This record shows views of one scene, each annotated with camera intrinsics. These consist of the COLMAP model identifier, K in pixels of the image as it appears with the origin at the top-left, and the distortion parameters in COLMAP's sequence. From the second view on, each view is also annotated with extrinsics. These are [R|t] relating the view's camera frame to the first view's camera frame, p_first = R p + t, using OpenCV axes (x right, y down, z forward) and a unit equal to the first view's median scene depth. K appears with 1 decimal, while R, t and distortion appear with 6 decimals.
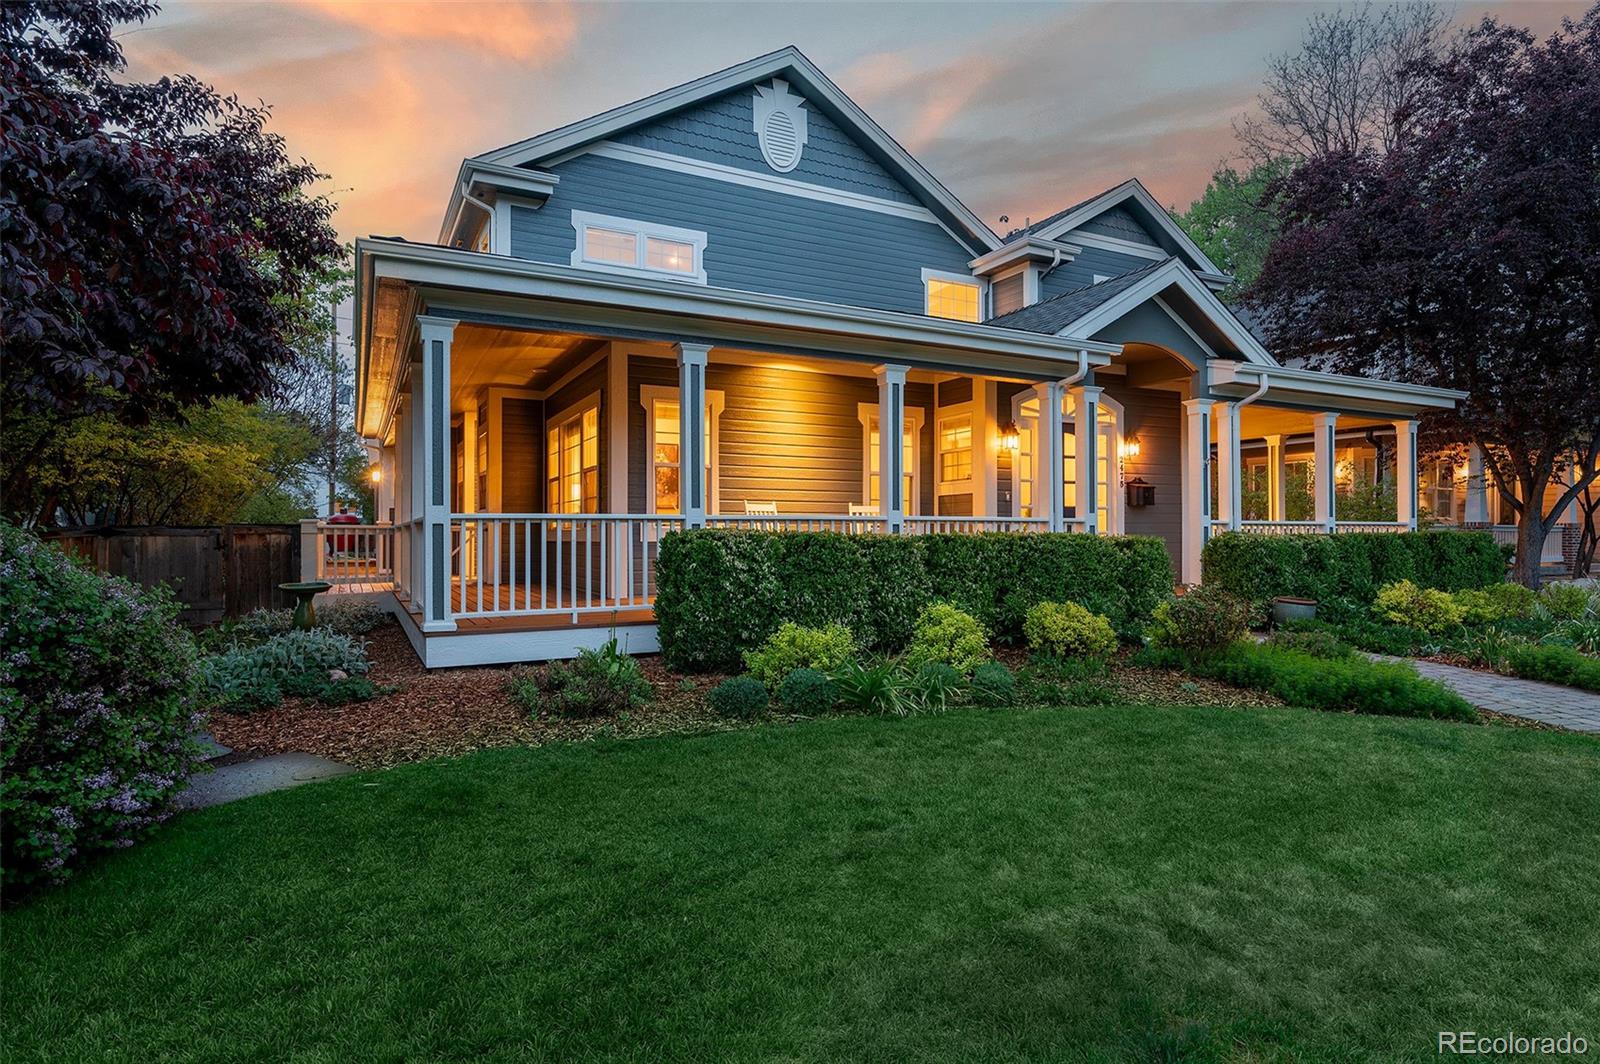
lens RADIAL K [[863.2, 0, 801.3], [0, 863.2, 527.9], [0, 0, 1]] dist [-0.004730, -0.000179]
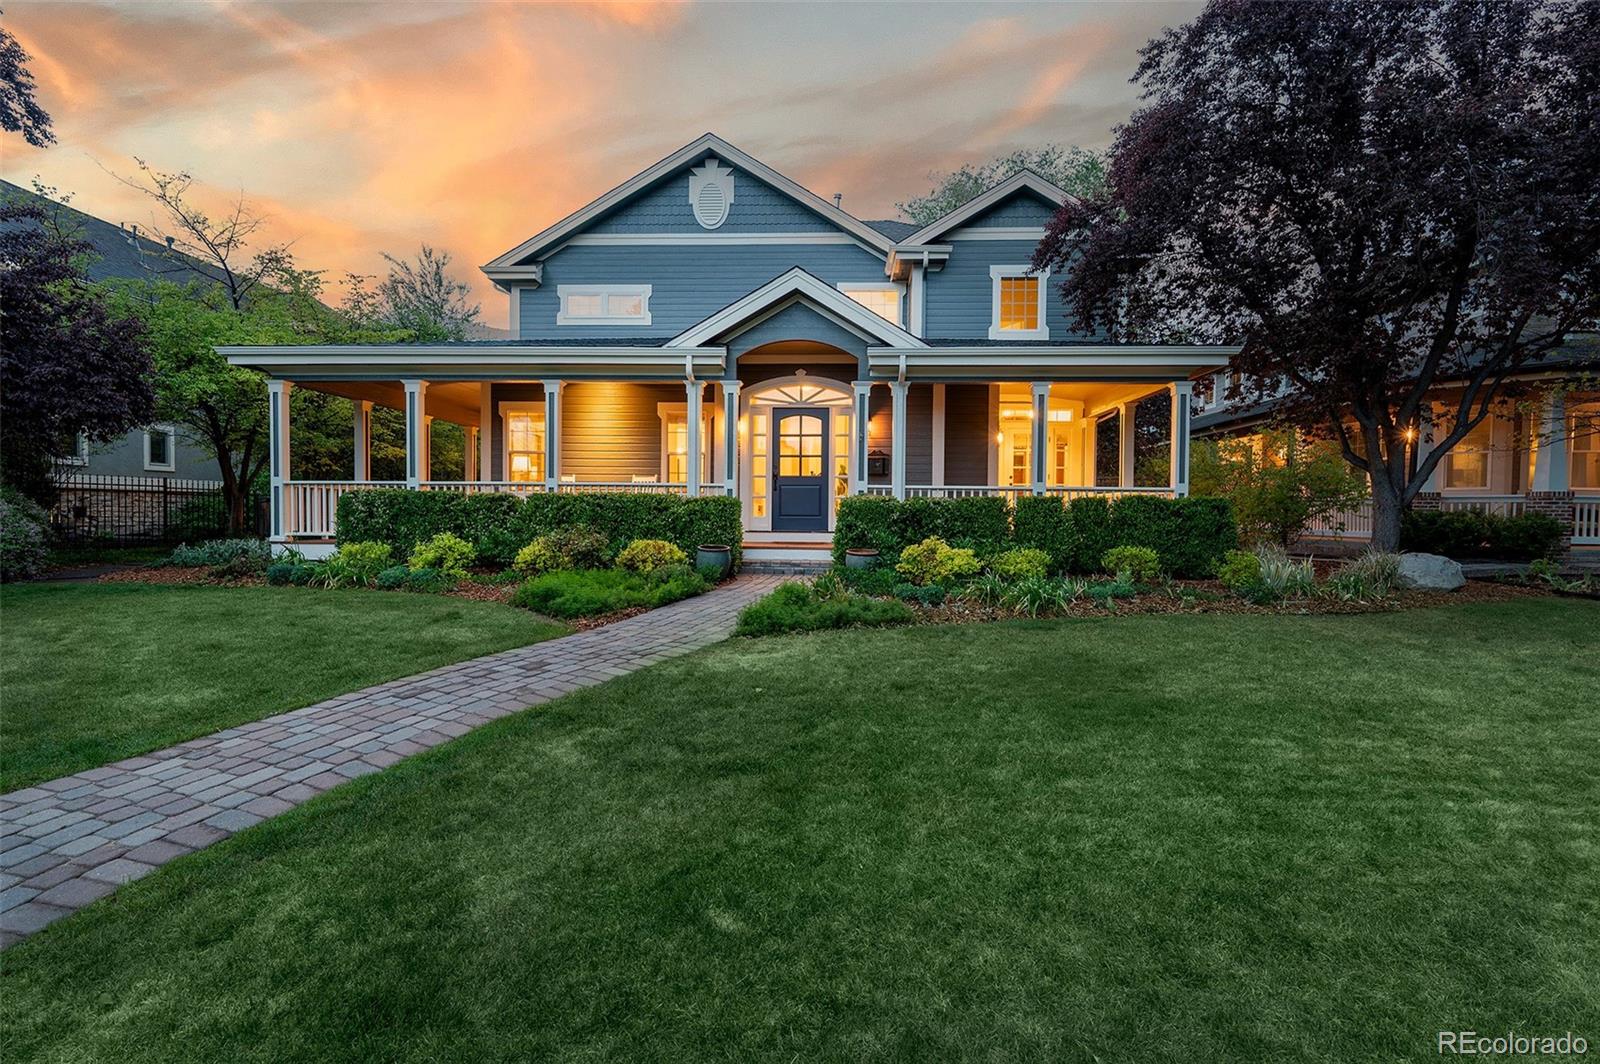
lens RADIAL K [[731.9, 0, 800.4], [0, 731.9, 531.9], [0, 0, 1]] dist [-0.000649, 0.000002]
pose [[0.866250, 0.024507, -0.499009, 0.709133], [-0.005926, 0.999230, 0.038787, 0.013027], [0.499575, -0.030642, 0.865728, 0.074492]]
